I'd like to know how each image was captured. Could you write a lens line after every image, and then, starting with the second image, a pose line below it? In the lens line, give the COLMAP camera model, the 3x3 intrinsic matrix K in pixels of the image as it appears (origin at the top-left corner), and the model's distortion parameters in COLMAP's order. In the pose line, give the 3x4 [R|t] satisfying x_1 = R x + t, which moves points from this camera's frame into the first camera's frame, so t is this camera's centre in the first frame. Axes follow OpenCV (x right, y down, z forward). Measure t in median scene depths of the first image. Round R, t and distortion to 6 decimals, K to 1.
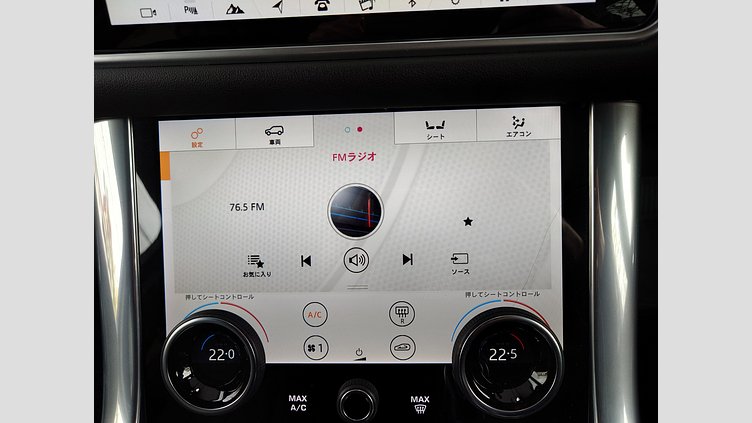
lens RADIAL K [[425.0, 0, 376.0], [0, 425.0, 211.5], [0, 0, 1]] dist [-0.002166, -0.000138]
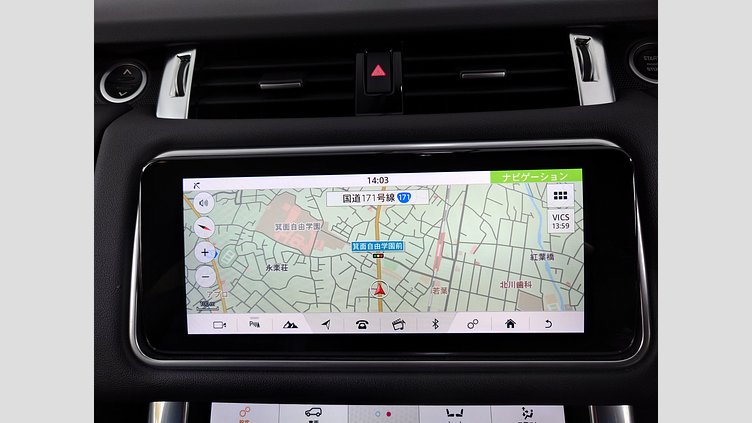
lens RADIAL K [[425.0, 0, 376.0], [0, 425.0, 211.5], [0, 0, 1]] dist [-0.002166, -0.000138]
pose [[0.999880, 0.014671, -0.004961, -0.074838], [-0.015445, 0.968172, -0.249810, -0.436879], [0.001138, 0.249857, 0.968282, -0.242519]]
